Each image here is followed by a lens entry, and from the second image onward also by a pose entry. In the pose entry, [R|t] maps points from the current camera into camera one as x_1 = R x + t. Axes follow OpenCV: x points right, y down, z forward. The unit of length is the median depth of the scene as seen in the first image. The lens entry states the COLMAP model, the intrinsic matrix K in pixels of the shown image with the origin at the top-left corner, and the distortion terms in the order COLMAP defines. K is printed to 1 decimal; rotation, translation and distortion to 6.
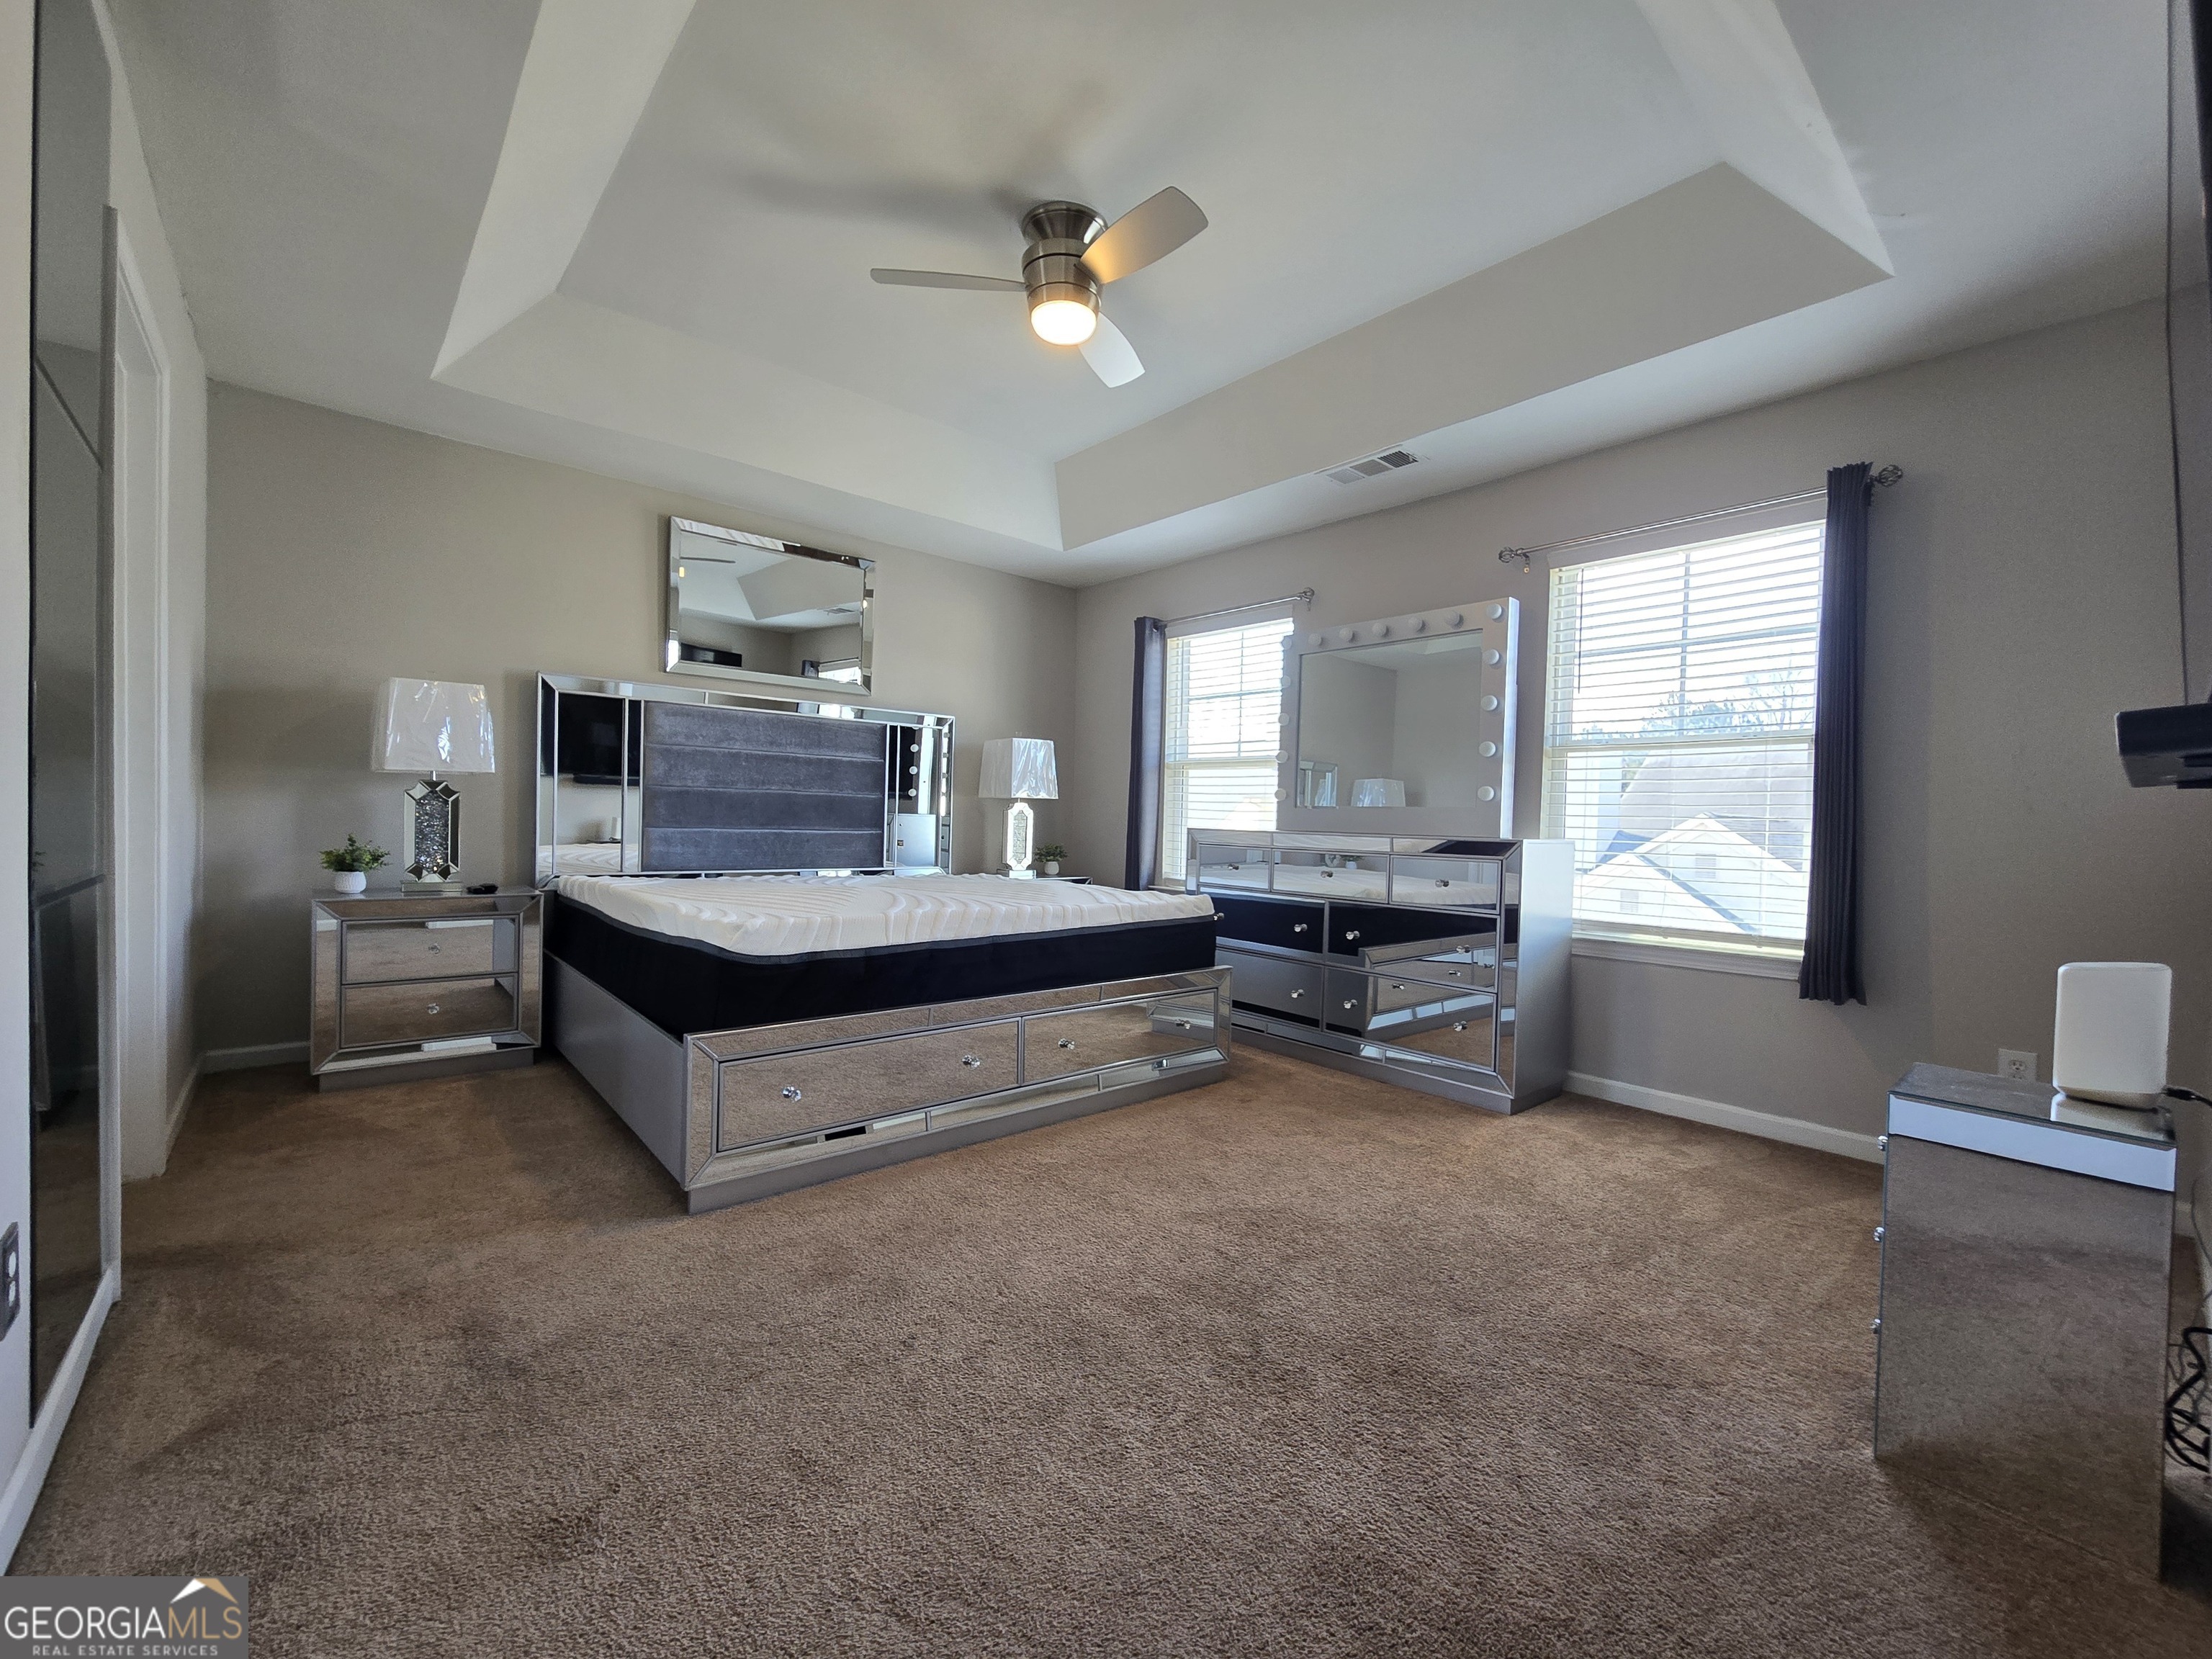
lens RADIAL K [[908.2, 0, 1102.4], [0, 908.2, 835.3], [0, 0, 1]] dist [-0.002650, 0.001021]
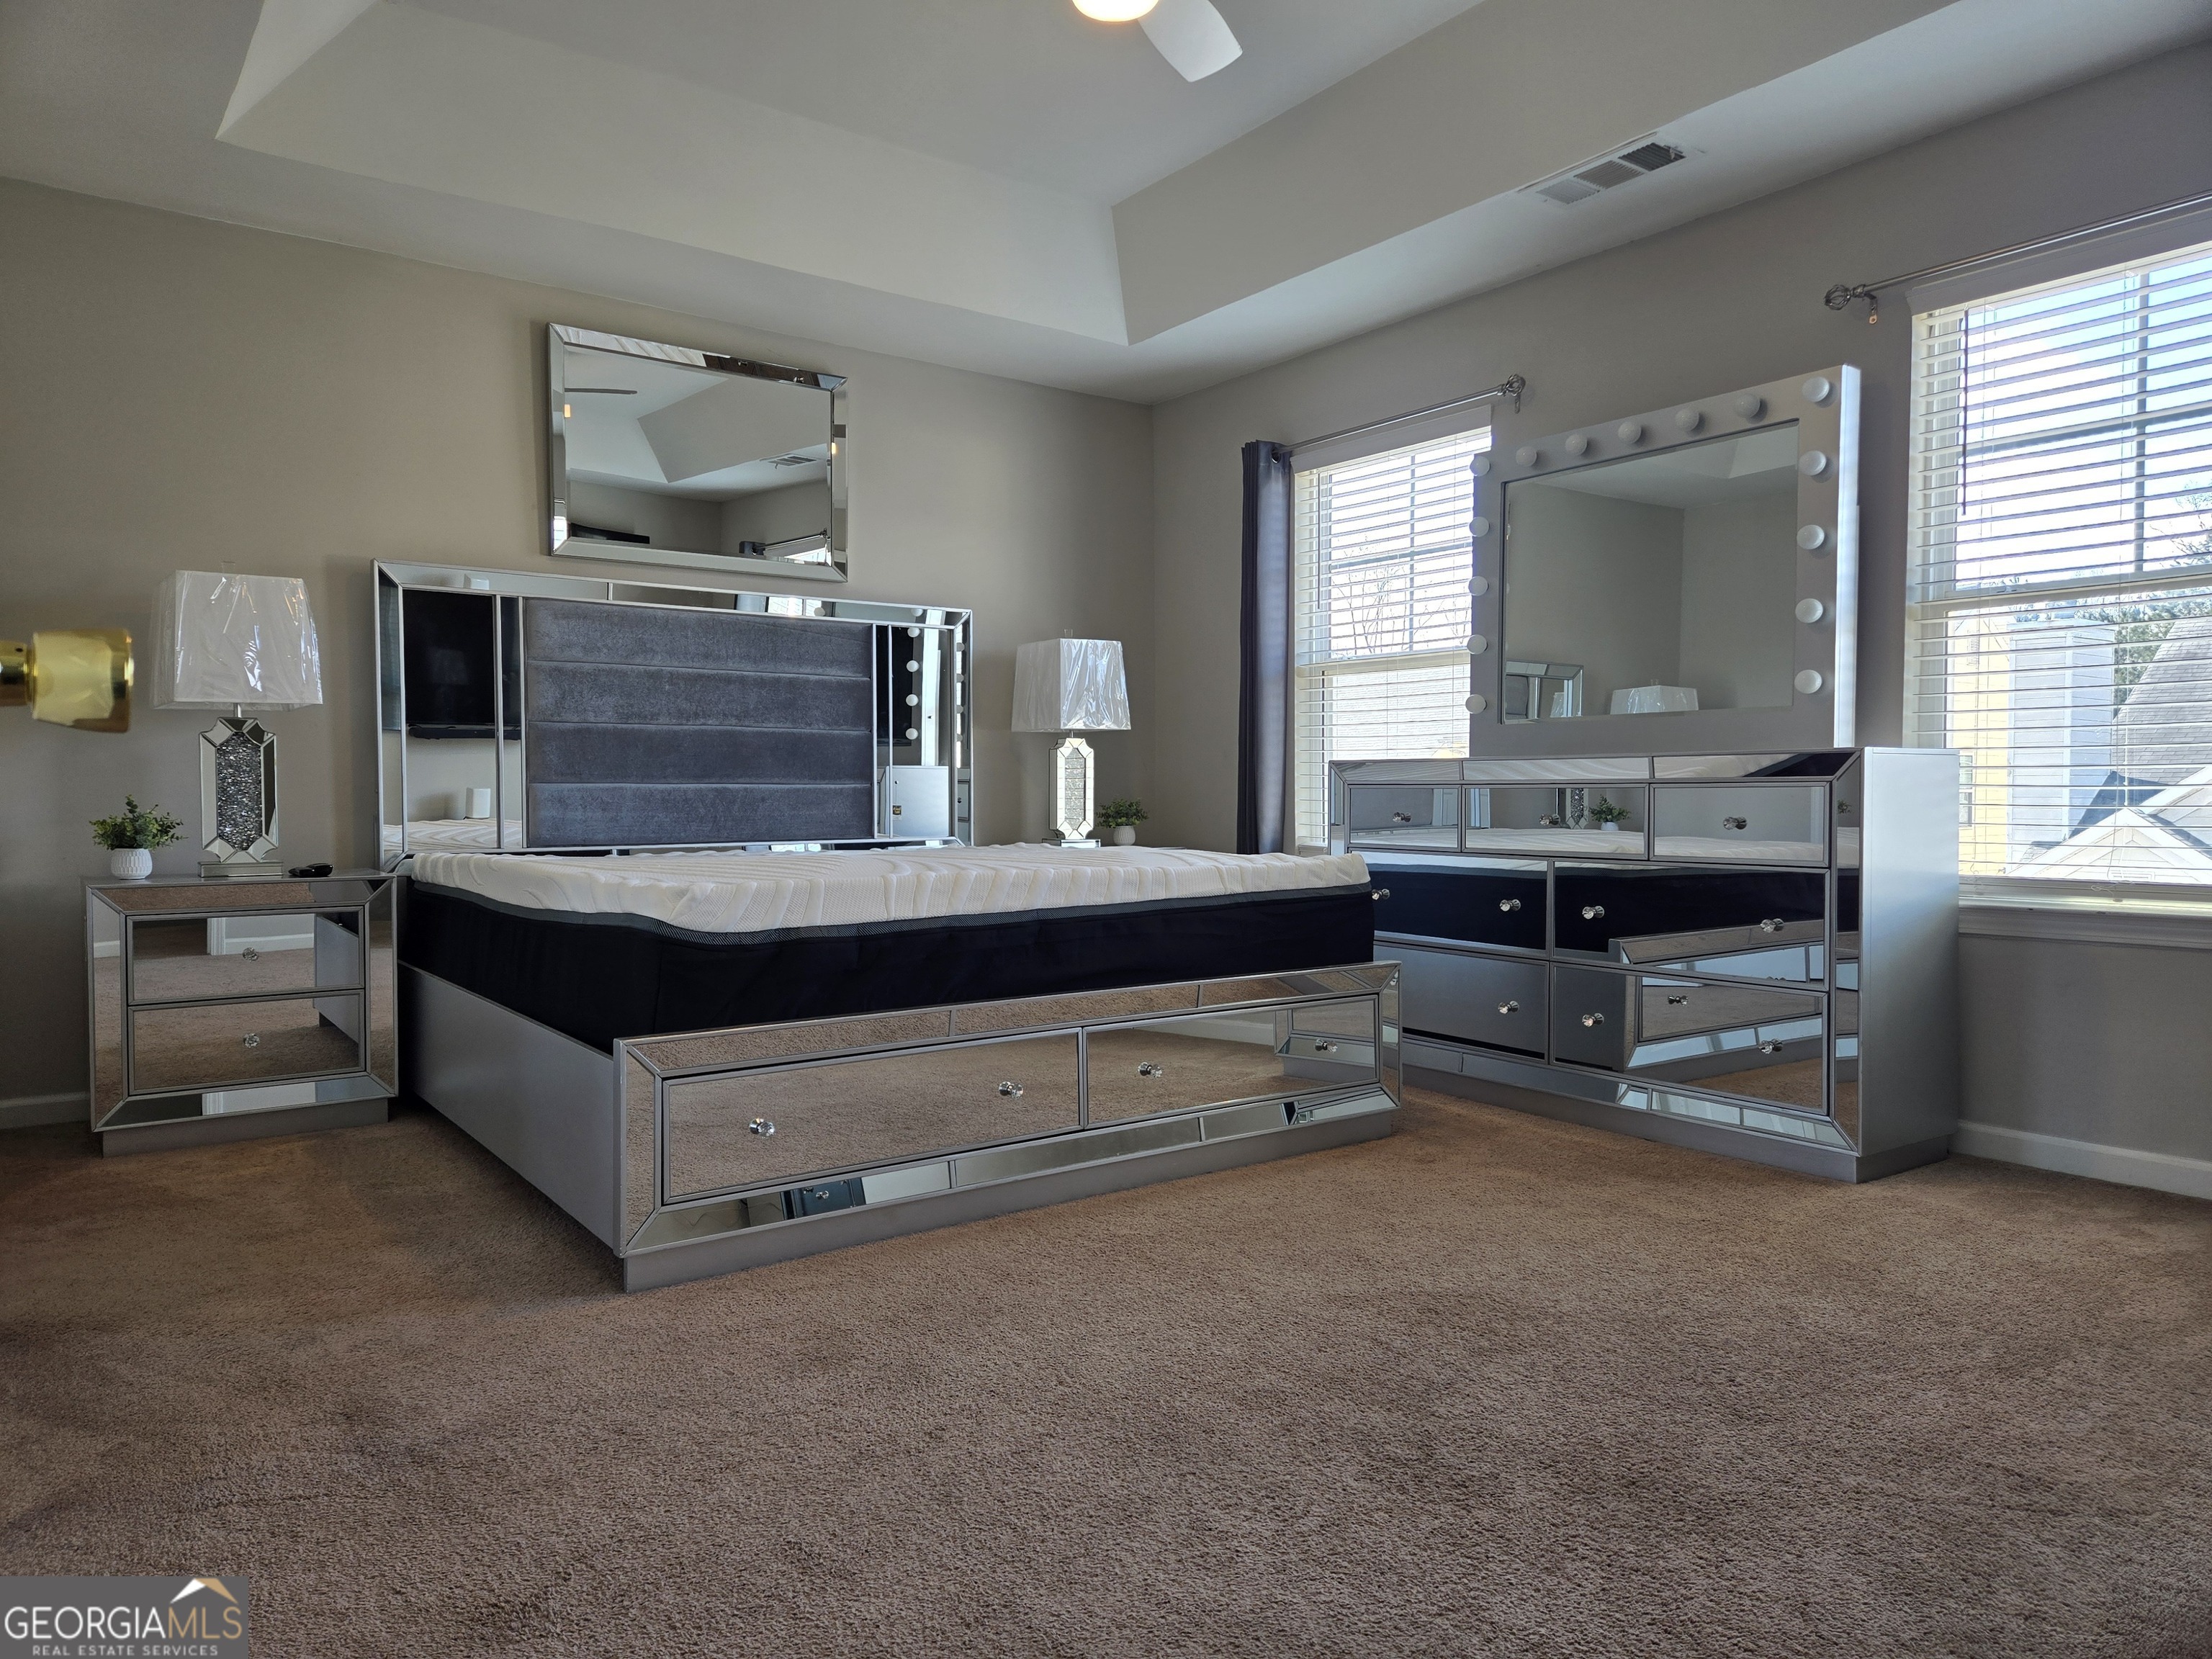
lens RADIAL K [[1451.0, 0, 1066.3], [0, 1451.0, 832.8], [0, 0, 1]] dist [0.072724, -0.050344]
pose [[0.994700, -0.027552, -0.099057, 0.009949], [0.028726, 0.999533, 0.010446, 0.036280], [0.098723, -0.013236, 0.995027, -0.076996]]
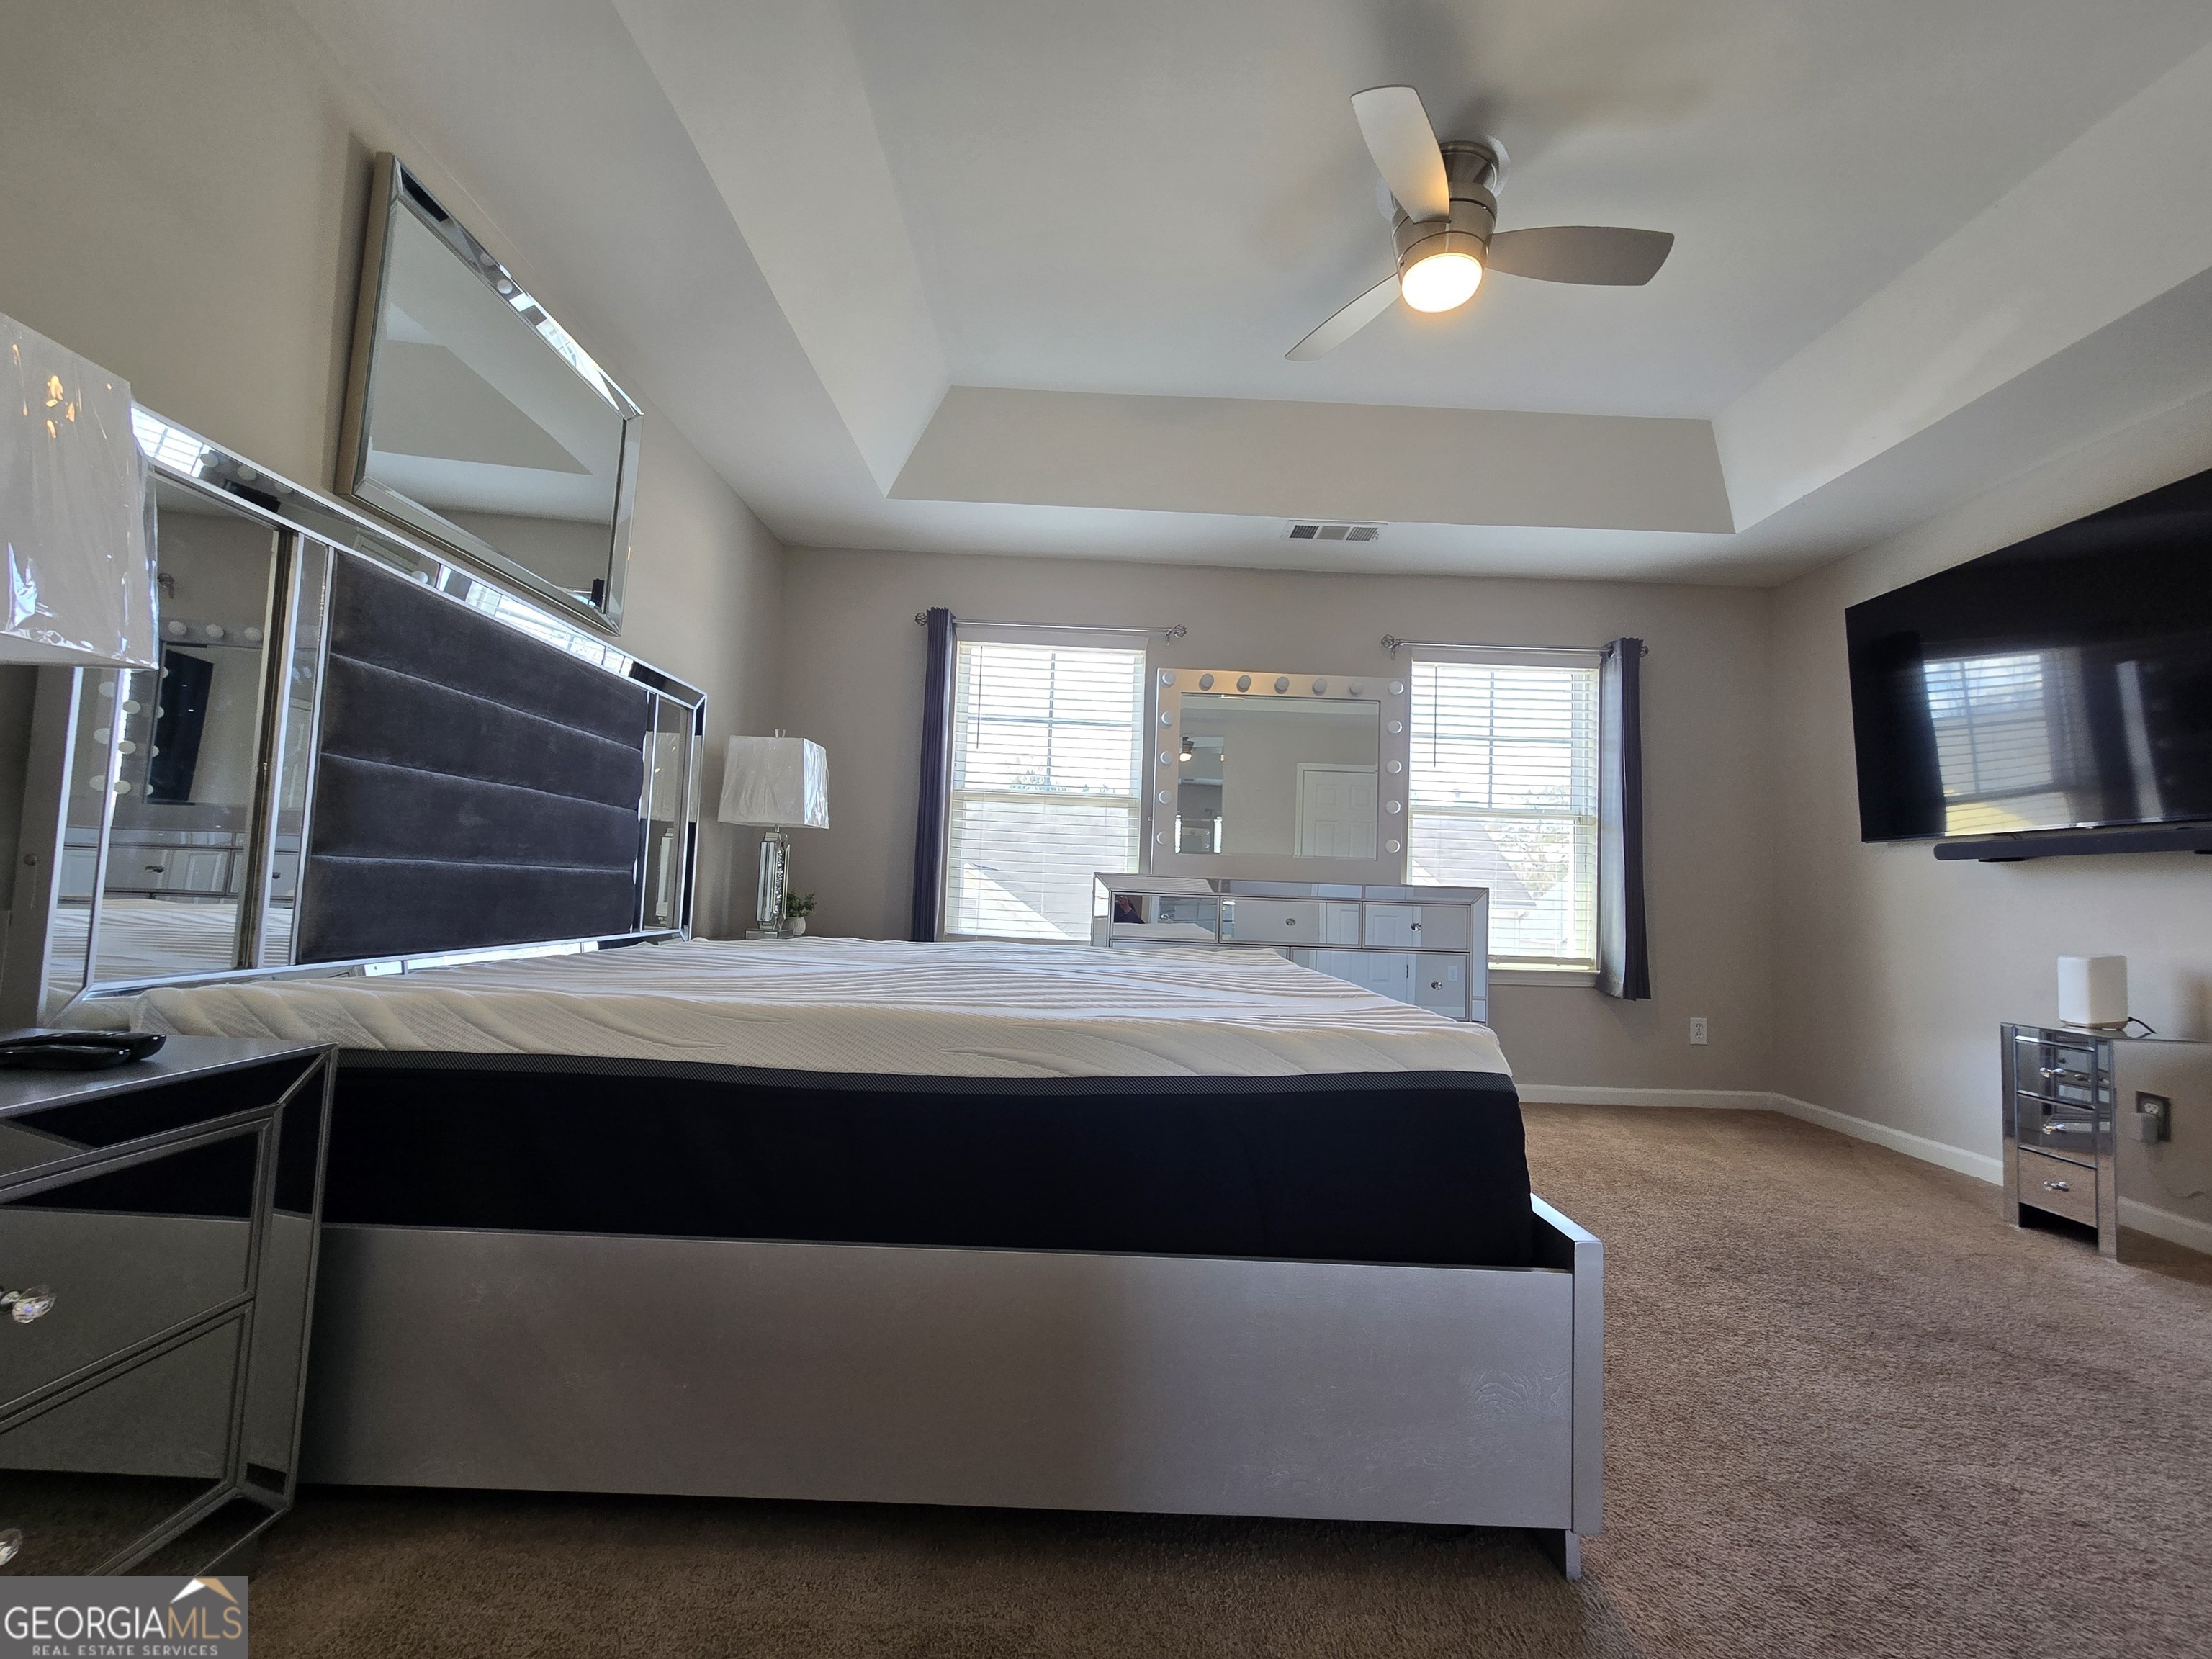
lens RADIAL K [[908.2, 0, 1114.6], [0, 908.2, 830.5], [0, 0, 1]] dist [-0.002650, 0.001021]
pose [[0.640404, 0.051161, 0.766333, -0.723552], [-0.005695, 0.998068, -0.061873, 0.007422], [-0.768017, 0.035259, 0.639458, 0.588078]]
